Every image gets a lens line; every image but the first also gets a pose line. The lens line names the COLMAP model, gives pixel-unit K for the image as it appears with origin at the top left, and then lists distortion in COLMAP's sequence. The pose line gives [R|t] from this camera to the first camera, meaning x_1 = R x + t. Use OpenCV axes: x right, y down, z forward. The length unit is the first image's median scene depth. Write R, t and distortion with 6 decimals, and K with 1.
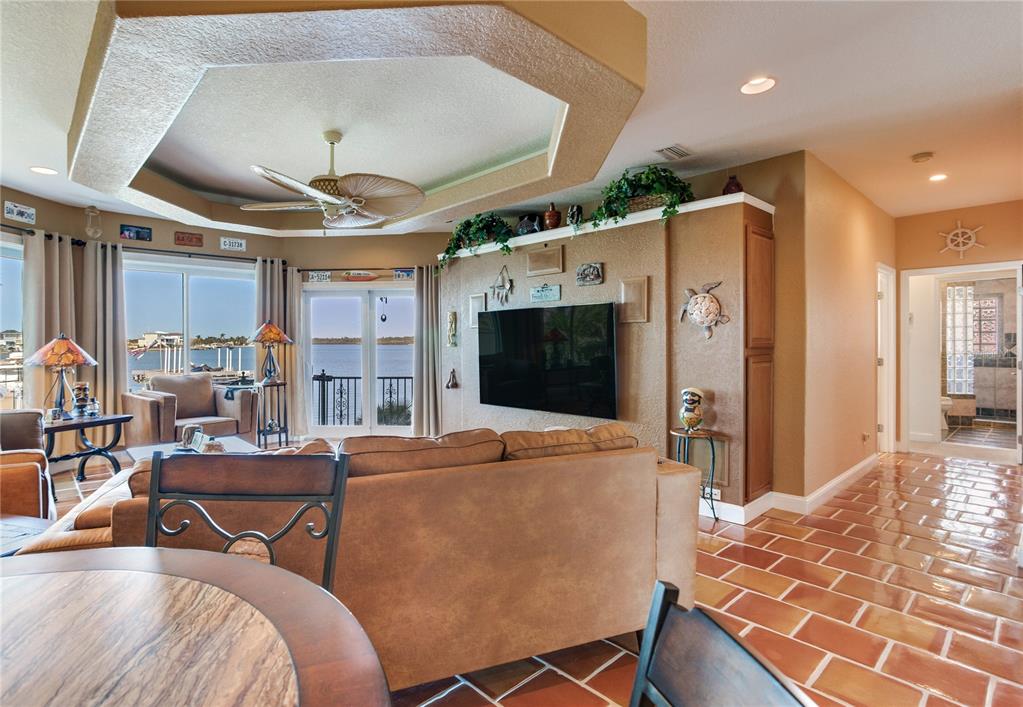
lens RADIAL K [[523.2, 0, 446.0], [0, 523.2, 344.2], [0, 0, 1]] dist [-0.003829, 0.019823]
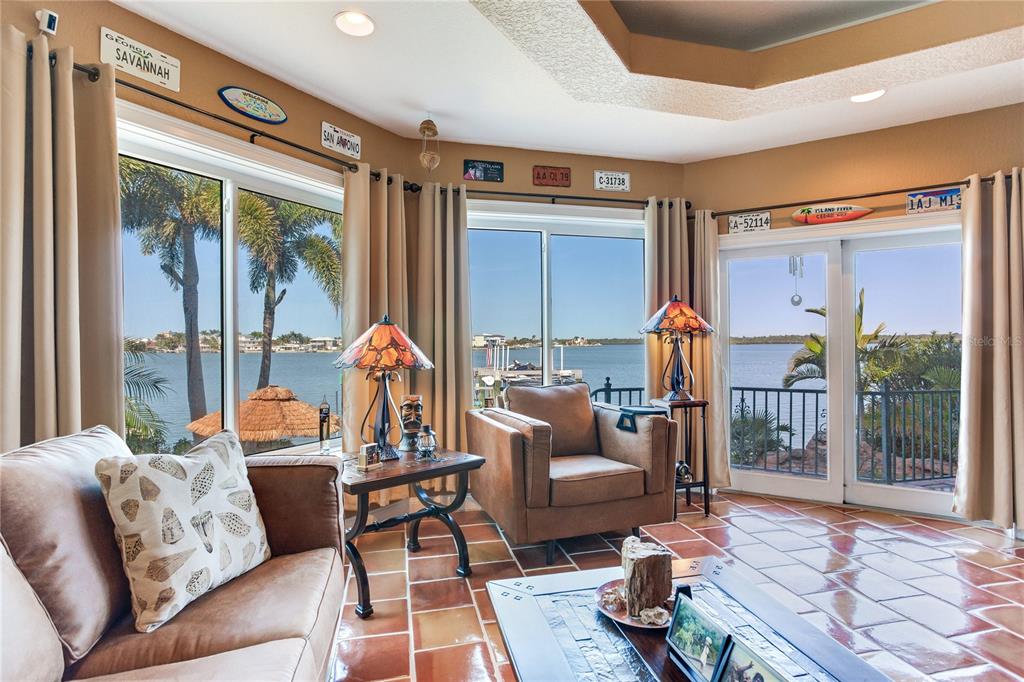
lens RADIAL K [[503.3, 0, 507.9], [0, 503.3, 342.1], [0, 0, 1]] dist [-0.040968, 0.025165]
pose [[0.898400, -0.002586, -0.439170, -0.282309], [0.000524, 0.999988, -0.004816, 0.010810], [0.439178, 0.004096, 0.898391, 0.437728]]
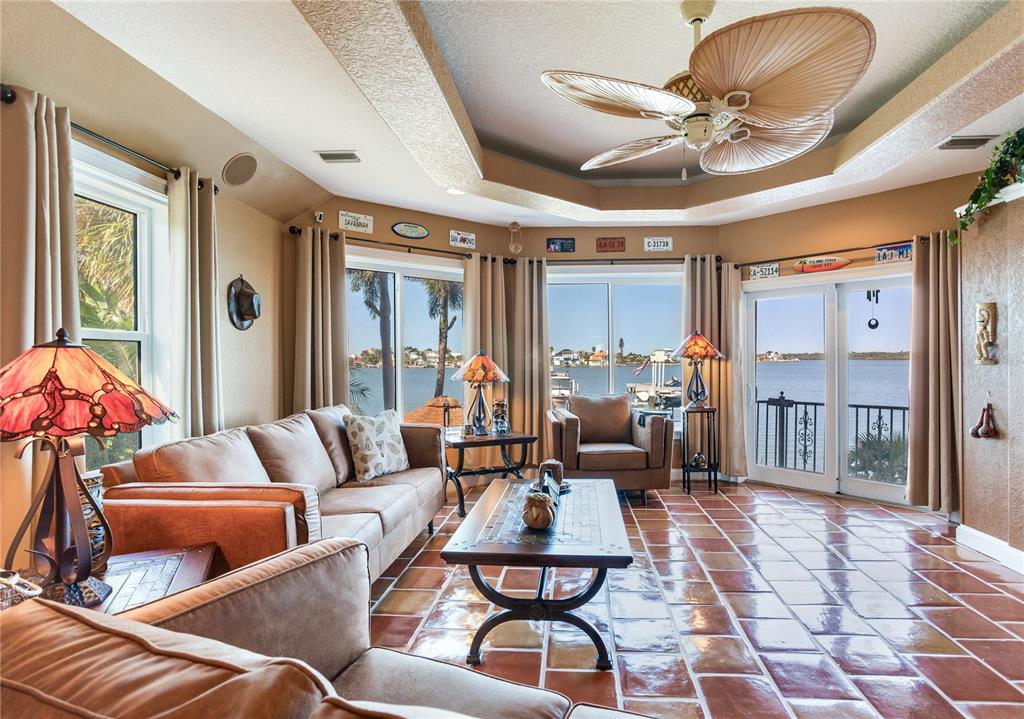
lens RADIAL K [[517.5, 0, 541.9], [0, 517.5, 362.1], [0, 0, 1]] dist [-0.057455, 0.036407]
pose [[0.742410, 0.002056, -0.669943, 0.021447], [0.001107, 0.999990, 0.004296, -0.000617], [0.669945, -0.003931, 0.742400, 0.270419]]
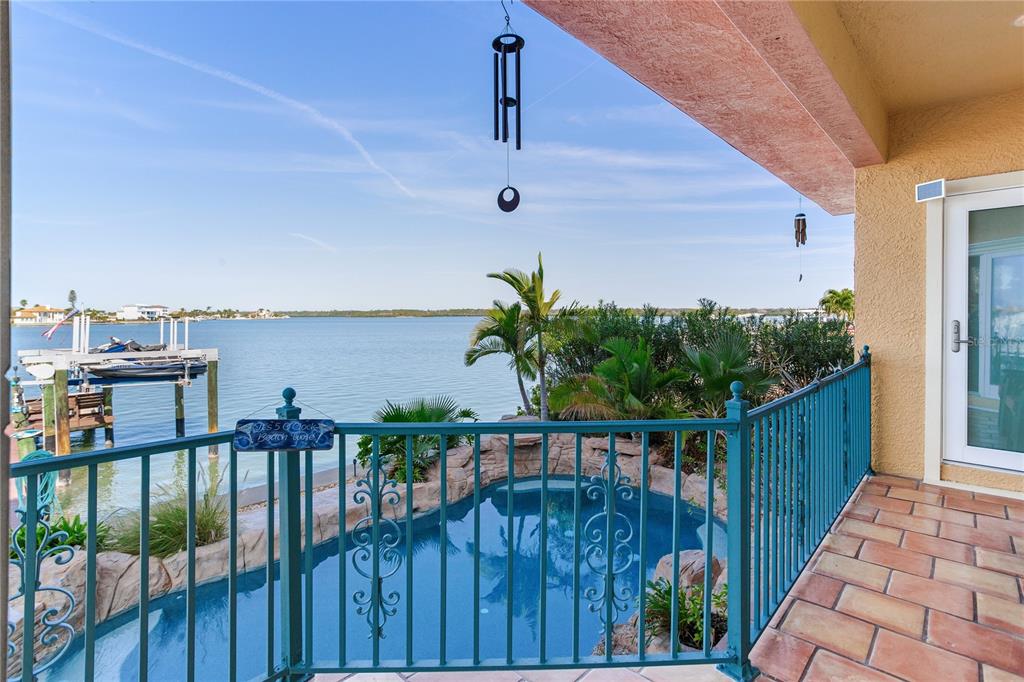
lens RADIAL K [[503.3, 0, 507.9], [0, 503.3, 342.1], [0, 0, 1]] dist [-0.040968, 0.025165]
pose [[0.989839, -0.005716, 0.142080, -0.263891], [-0.001478, 0.998724, 0.050478, 0.026635], [-0.142187, -0.050175, 0.988567, 1.182901]]
